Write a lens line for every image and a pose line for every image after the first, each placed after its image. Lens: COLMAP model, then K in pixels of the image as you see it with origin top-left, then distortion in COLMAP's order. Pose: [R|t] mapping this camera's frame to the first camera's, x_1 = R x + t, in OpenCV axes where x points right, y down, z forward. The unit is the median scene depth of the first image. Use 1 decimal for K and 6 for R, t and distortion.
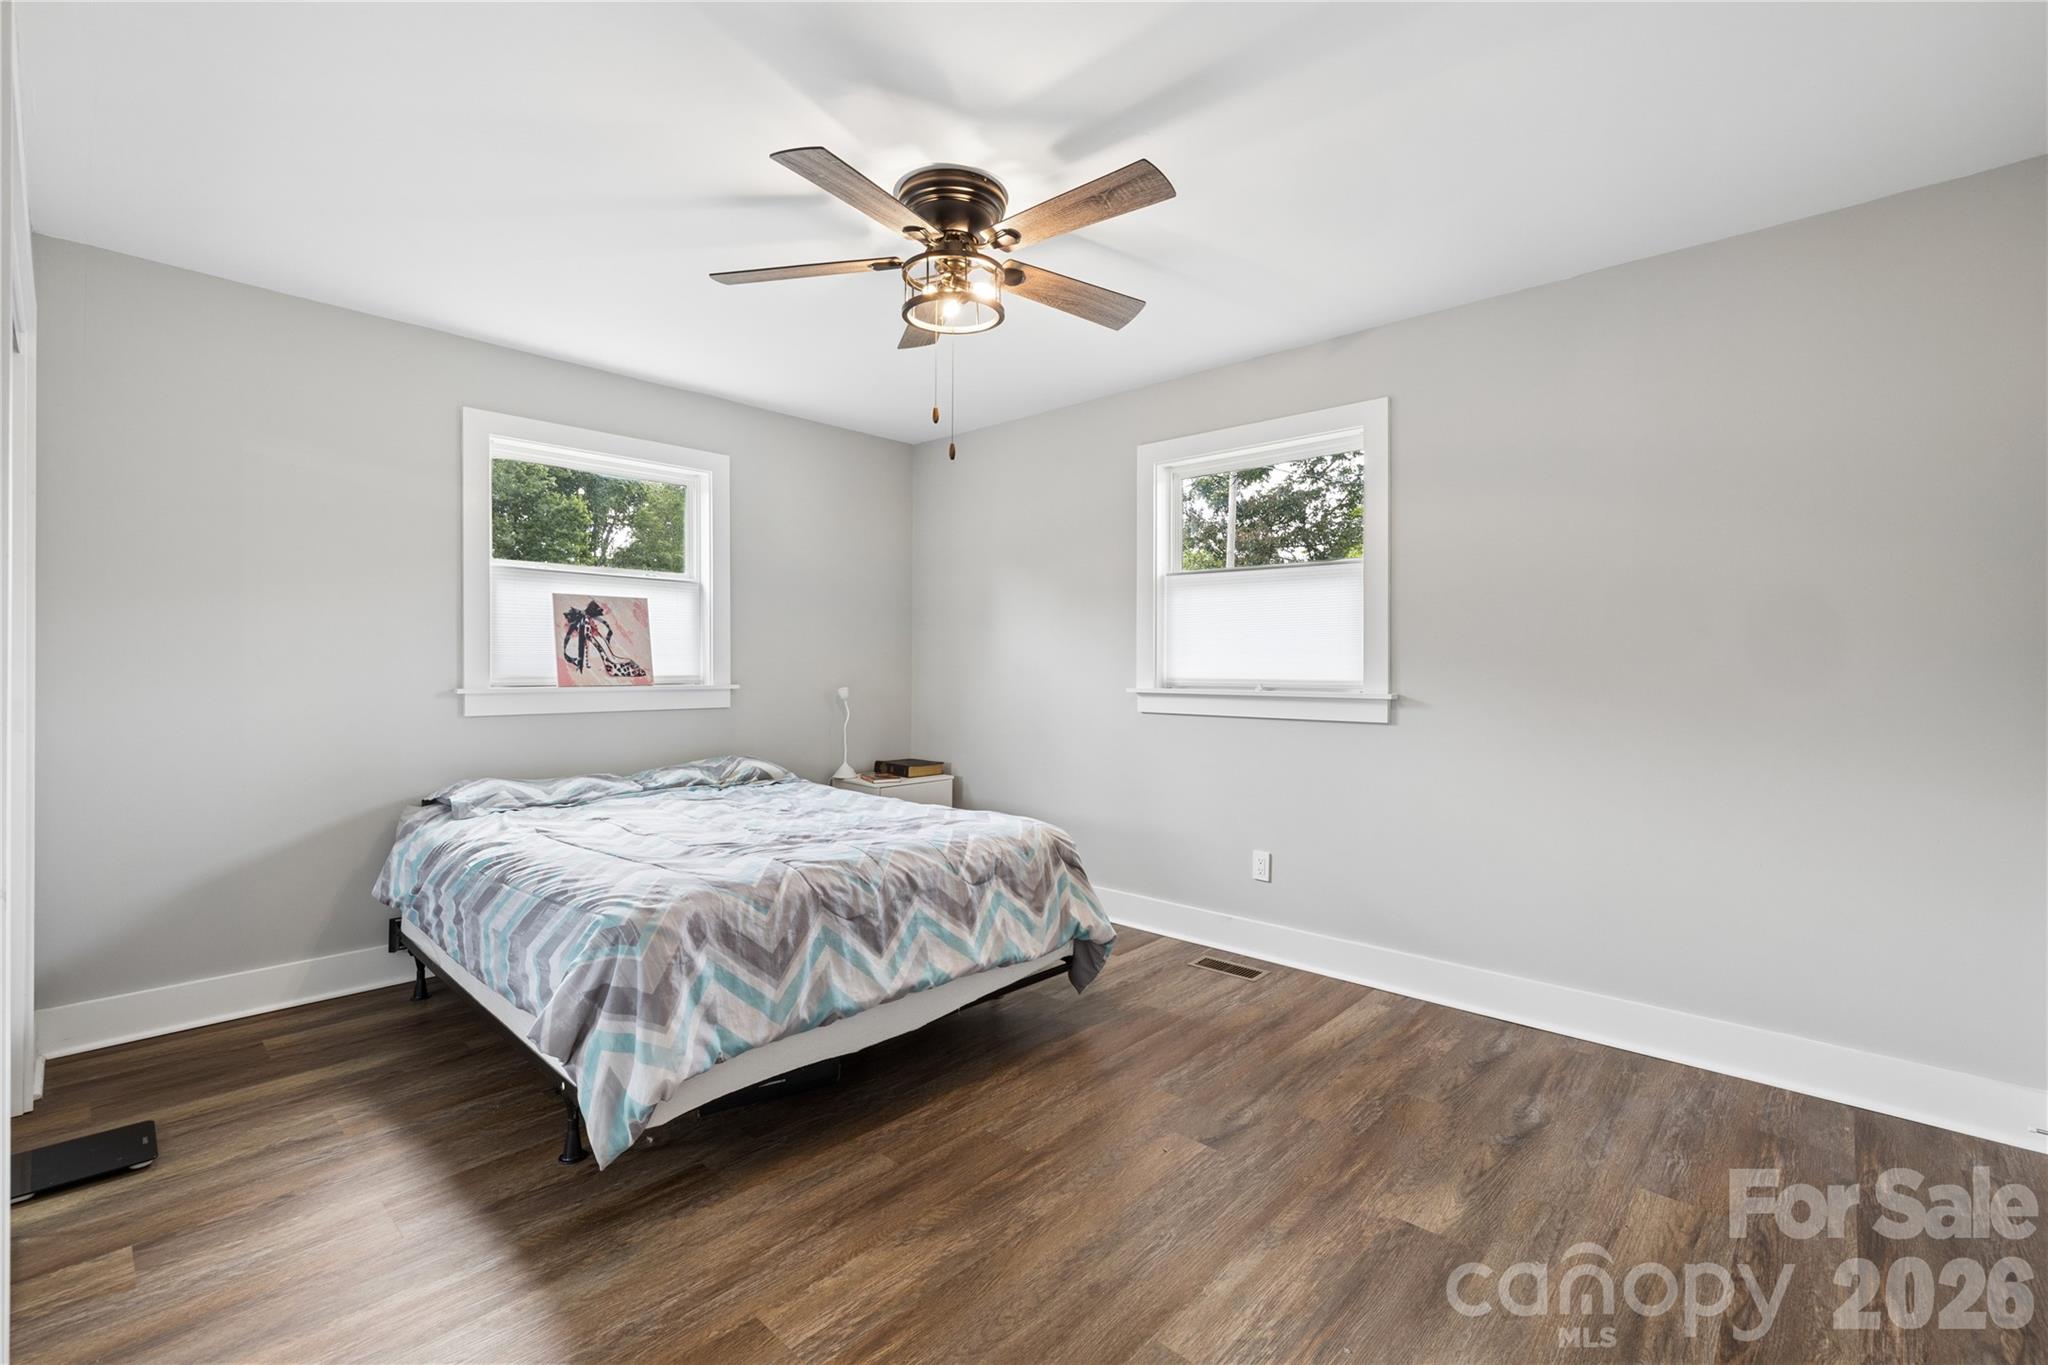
lens RADIAL K [[867.9, 0, 1027.7], [0, 867.9, 675.2], [0, 0, 1]] dist [-0.000075, 0.000831]
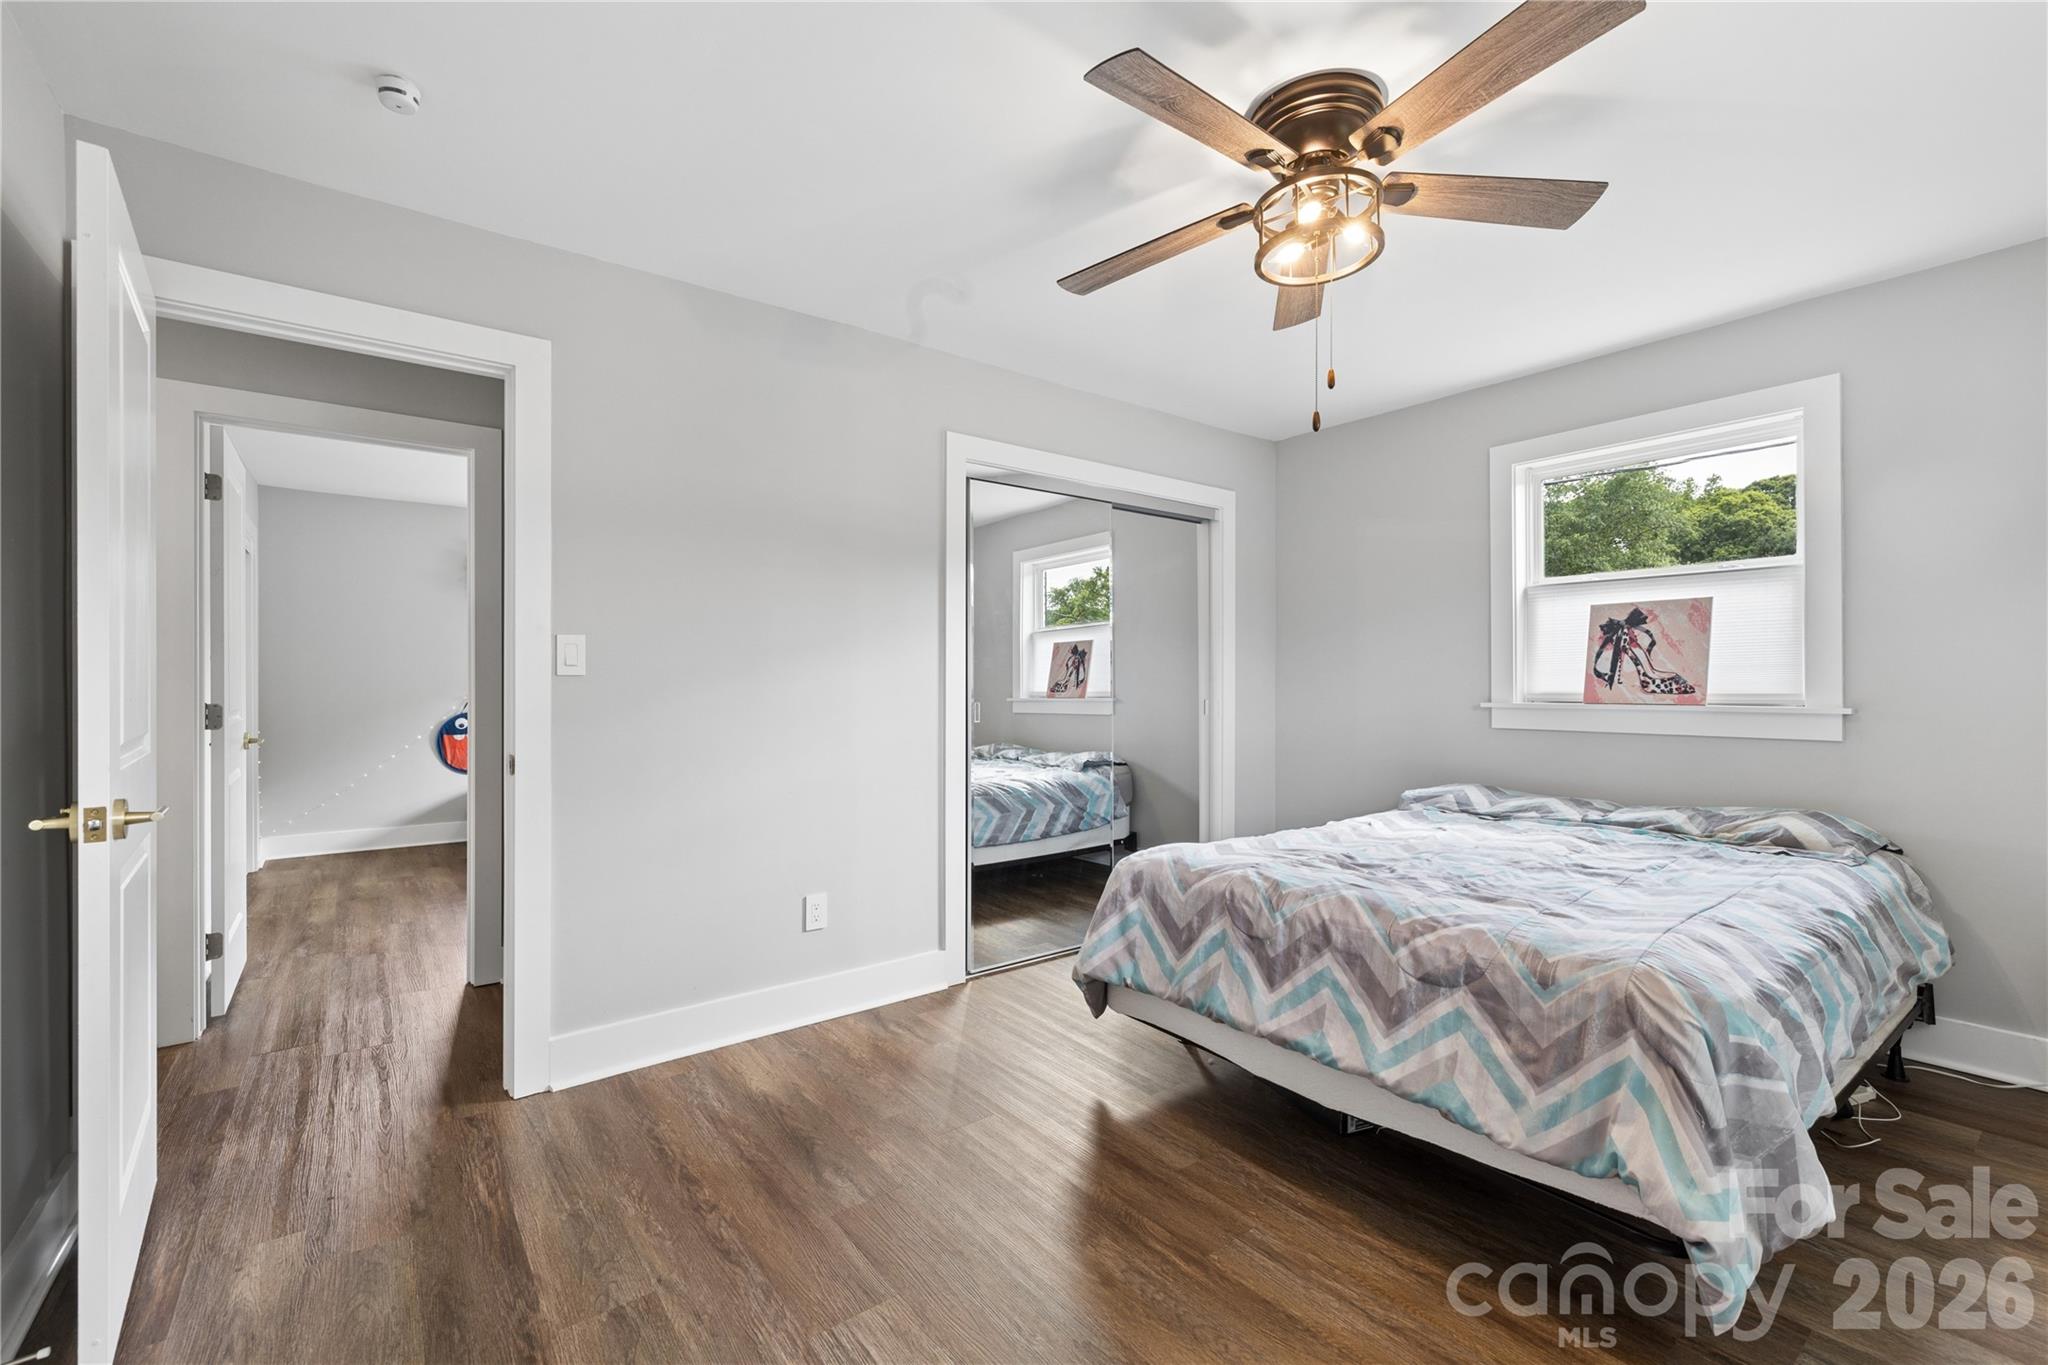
lens RADIAL K [[867.9, 0, 1025.0], [0, 867.9, 682.2], [0, 0, 1]] dist [-0.000075, 0.000831]
pose [[-0.164759, -0.003501, -0.986328, 0.692043], [-0.008700, 0.999960, -0.002096, -0.003961], [0.986296, 0.008236, -0.164782, 0.769013]]
